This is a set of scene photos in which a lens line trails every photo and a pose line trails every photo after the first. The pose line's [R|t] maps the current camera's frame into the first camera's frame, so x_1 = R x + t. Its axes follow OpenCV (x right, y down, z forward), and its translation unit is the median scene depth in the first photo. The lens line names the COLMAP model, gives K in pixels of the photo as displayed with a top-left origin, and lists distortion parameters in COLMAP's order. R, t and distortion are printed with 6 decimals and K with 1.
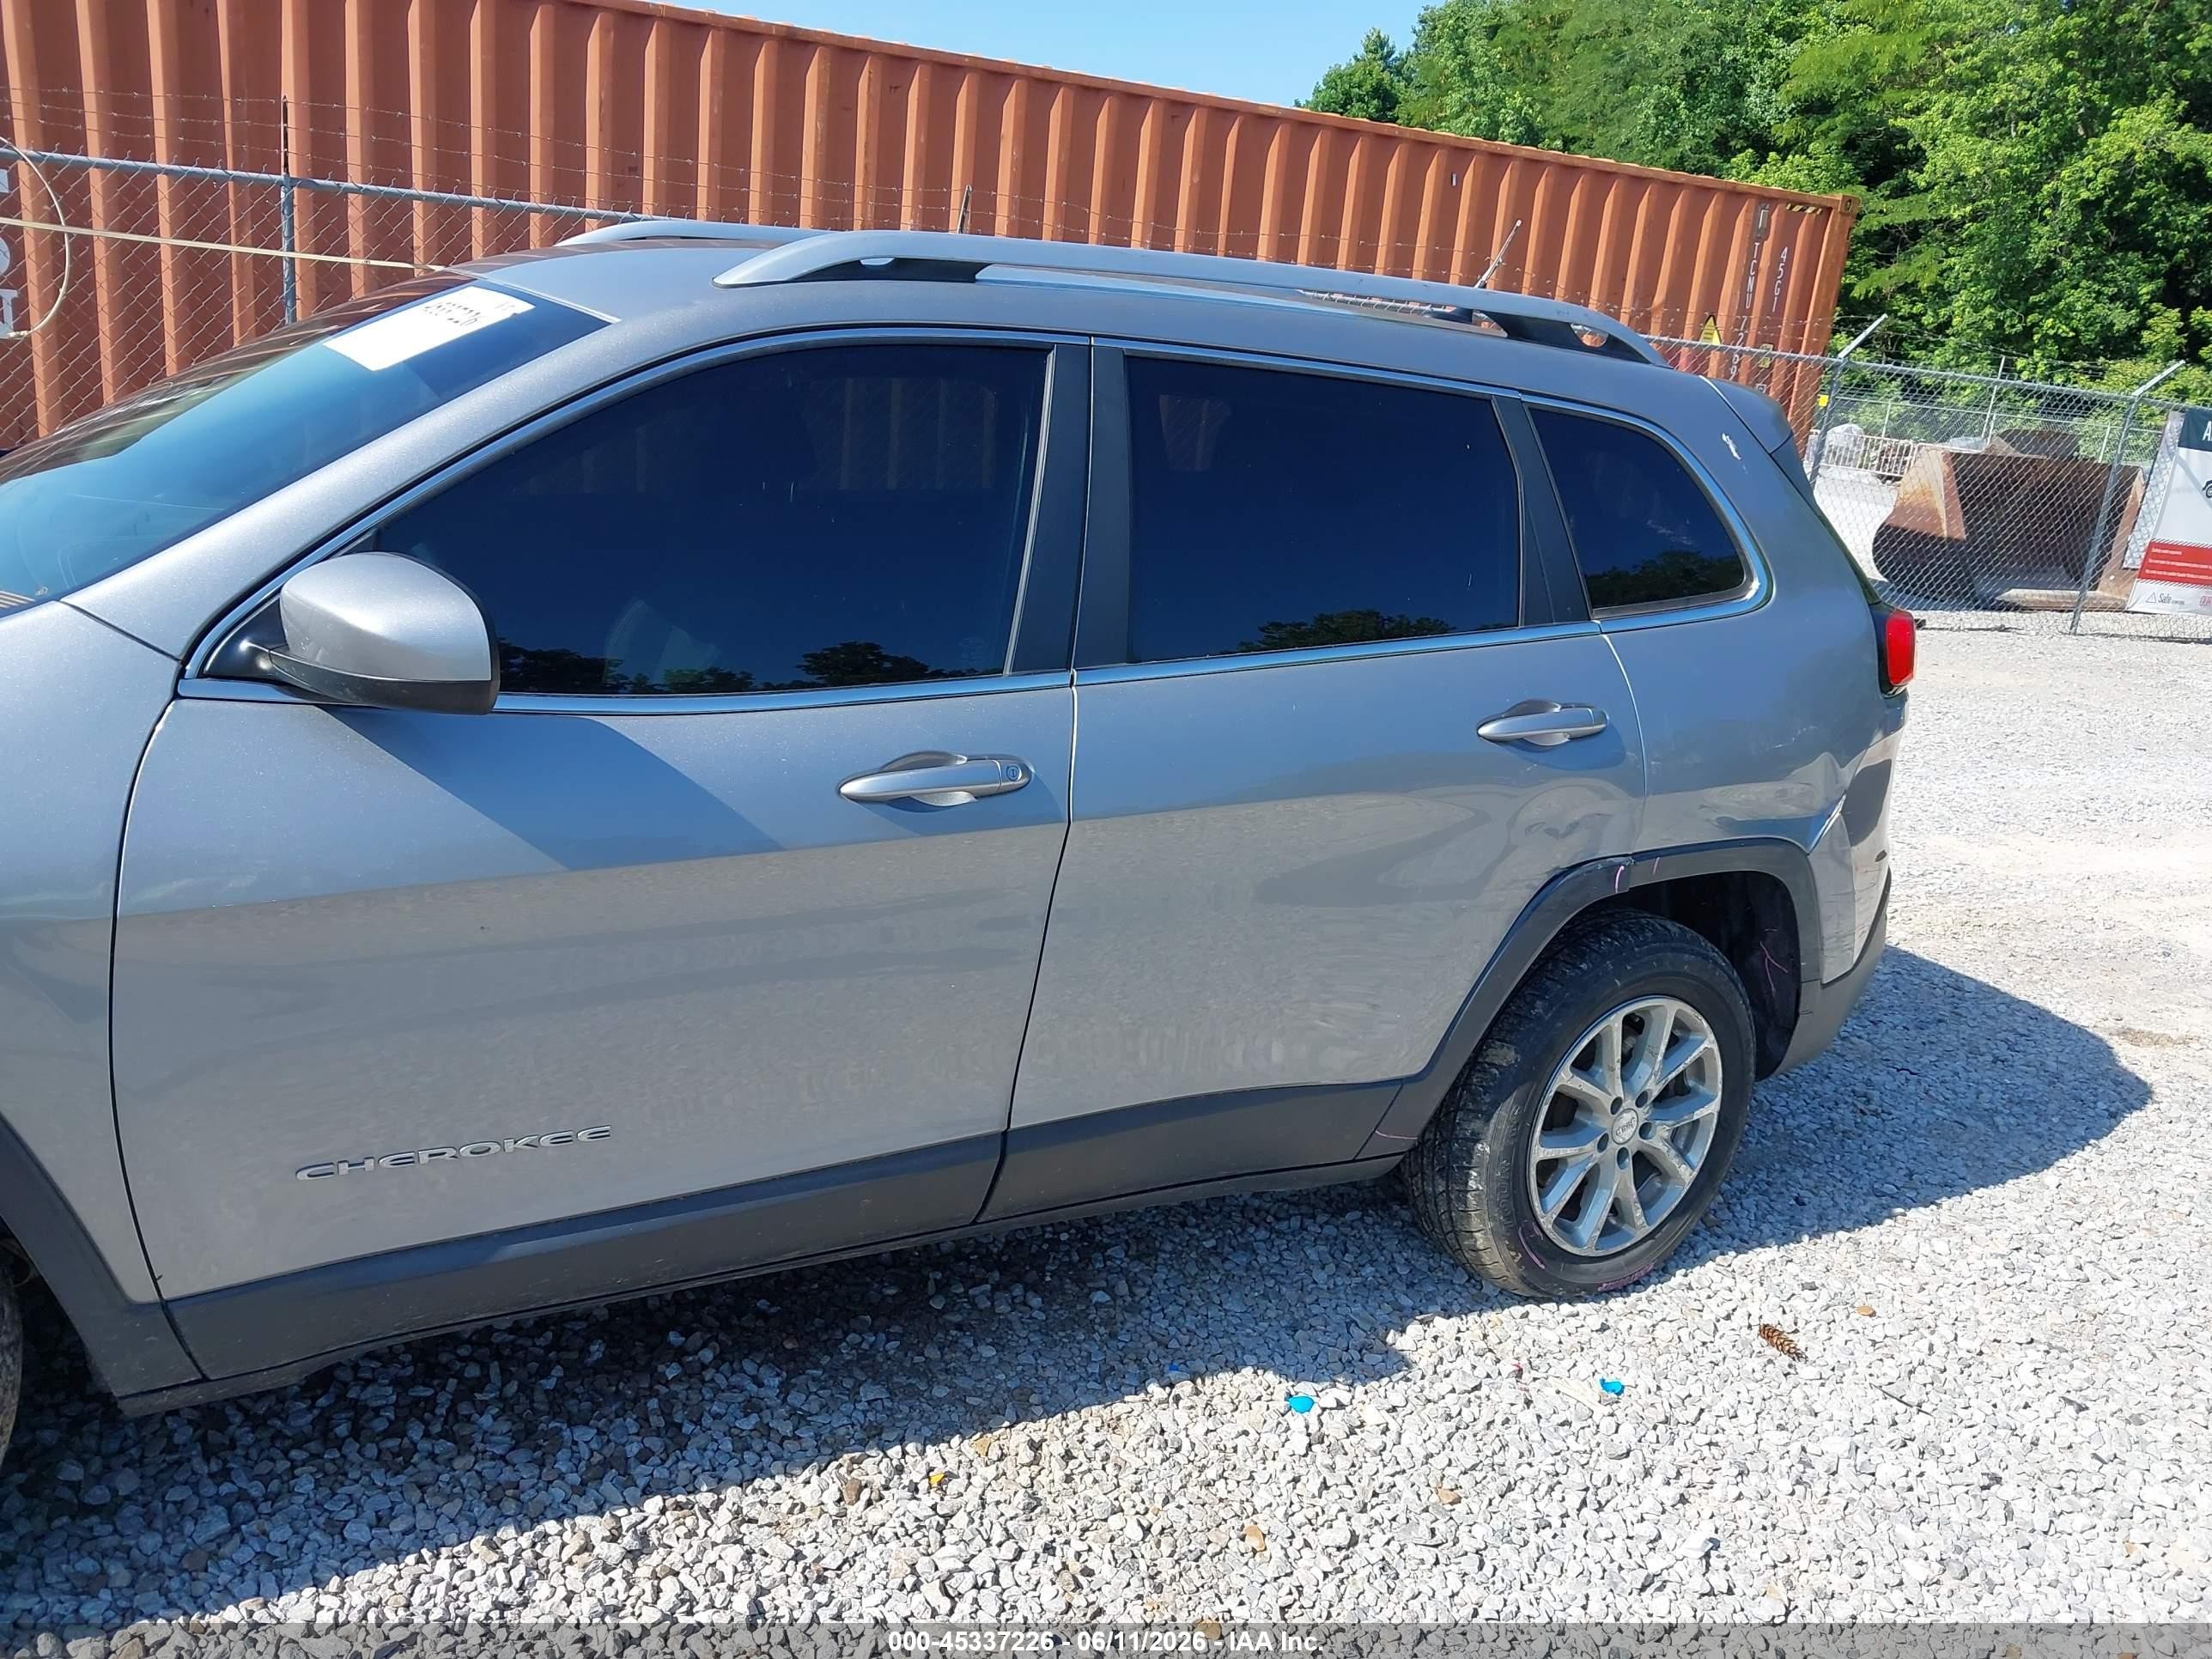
lens RADIAL K [[1777.5, 0, 1102.3], [0, 1777.5, 840.6], [0, 0, 1]] dist [0.030414, -0.062512]
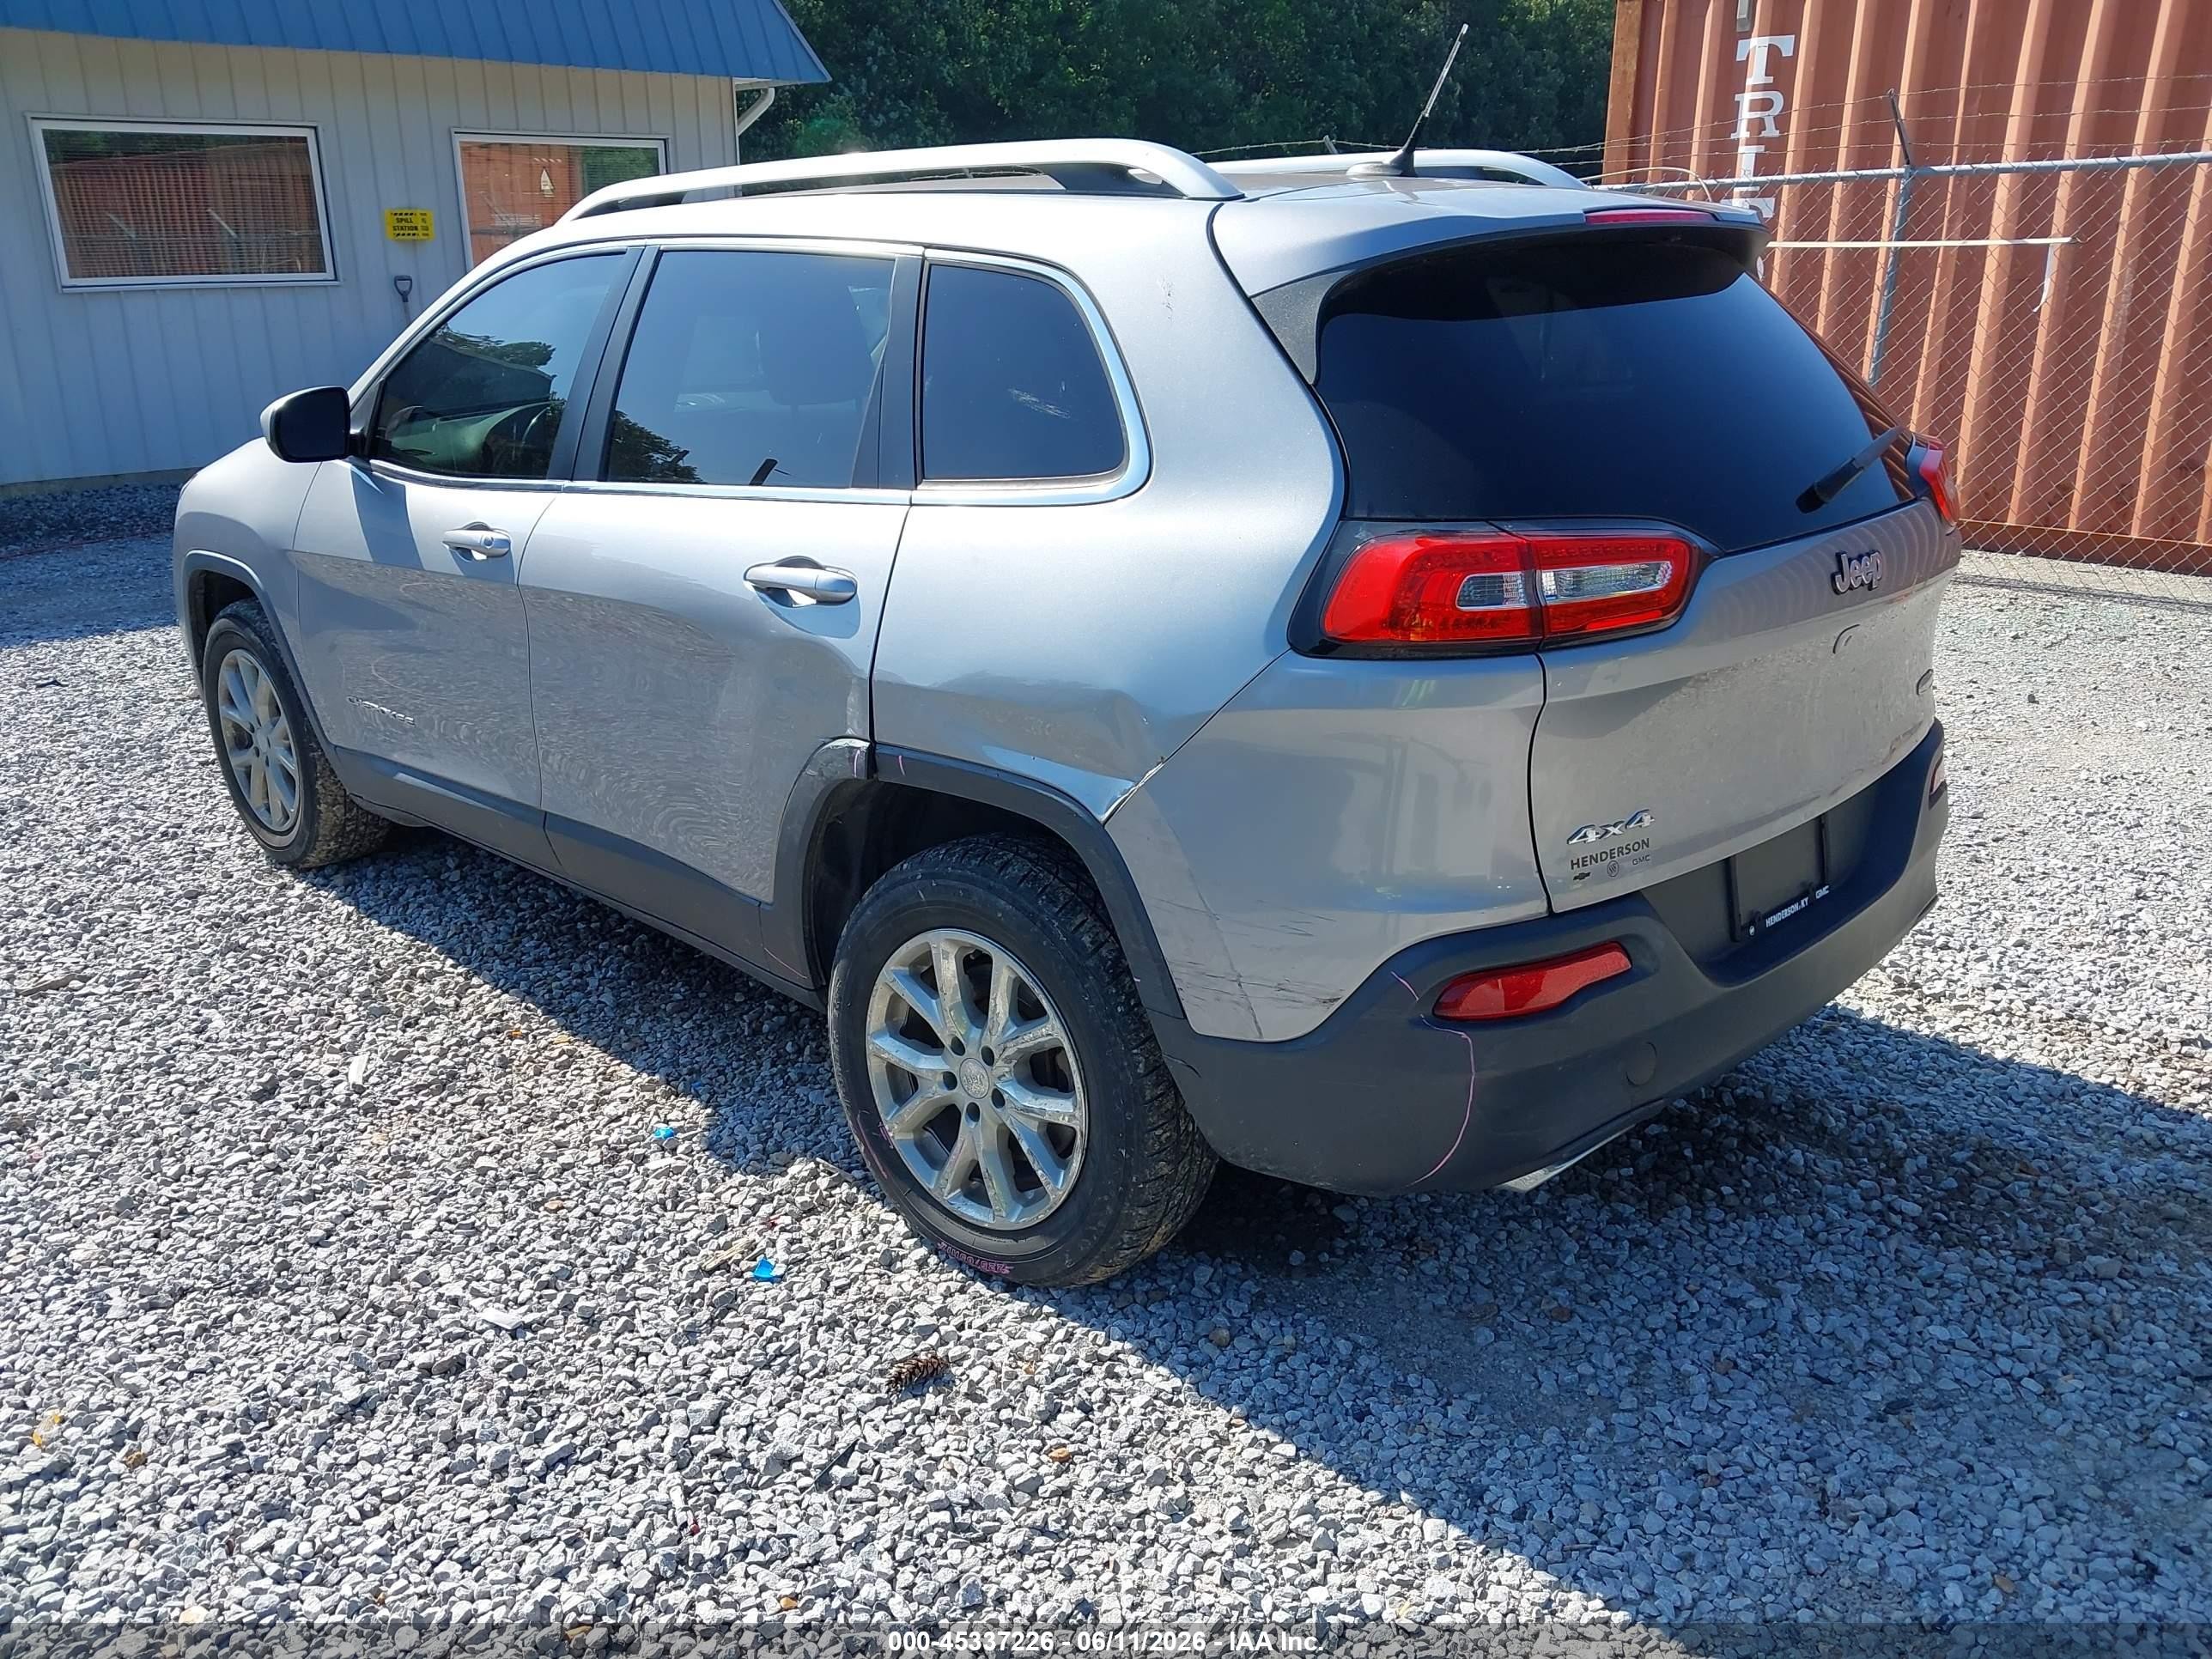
lens RADIAL K [[1726.4, 0, 1090.0], [0, 1726.4, 837.6], [0, 0, 1]] dist [0.064073, -0.082105]
pose [[0.283501, 0.205785, -0.936632, 1.078401], [-0.226479, 0.963443, 0.143125, -0.090760], [0.931845, 0.171552, 0.319743, 0.748919]]
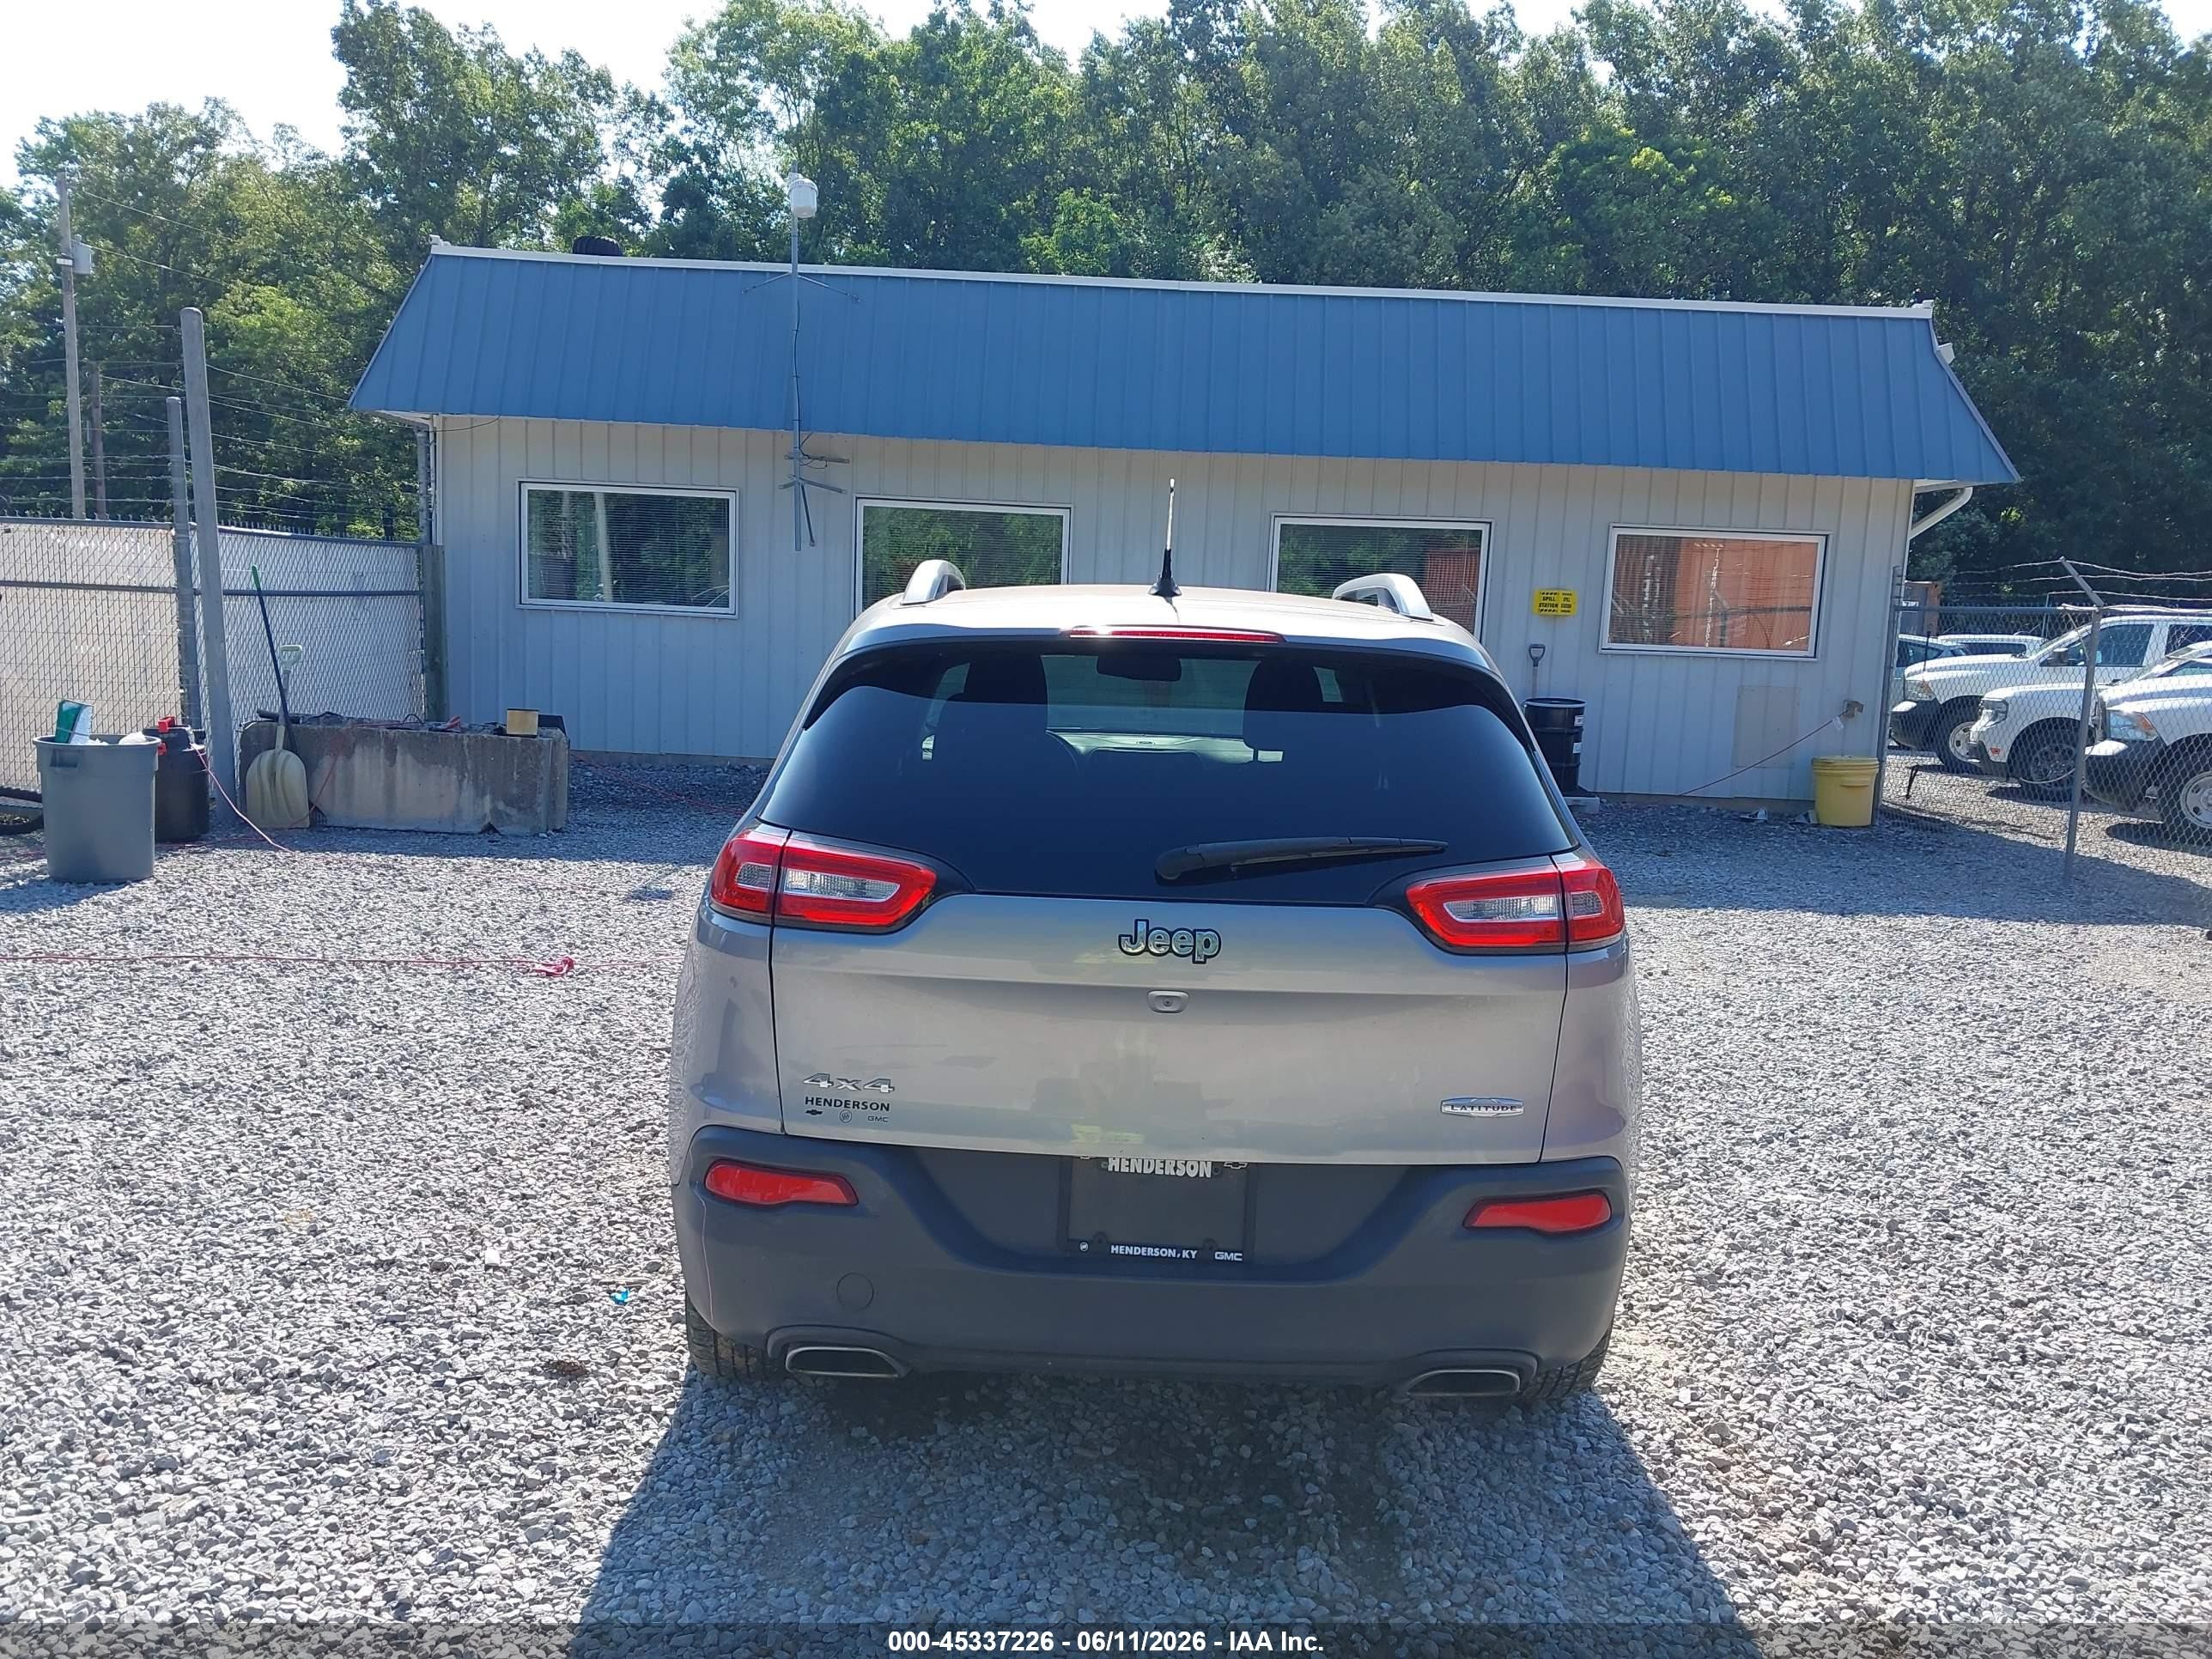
lens RADIAL K [[1730.1, 0, 1106.0], [0, 1730.1, 829.5], [0, 0, 1]] dist [0.005975, -0.003962]
pose [[-0.445440, -0.003531, -0.895305, 1.218264], [-0.333735, 0.928576, 0.162380, -0.350329], [0.830785, 0.371125, -0.414803, 1.594741]]
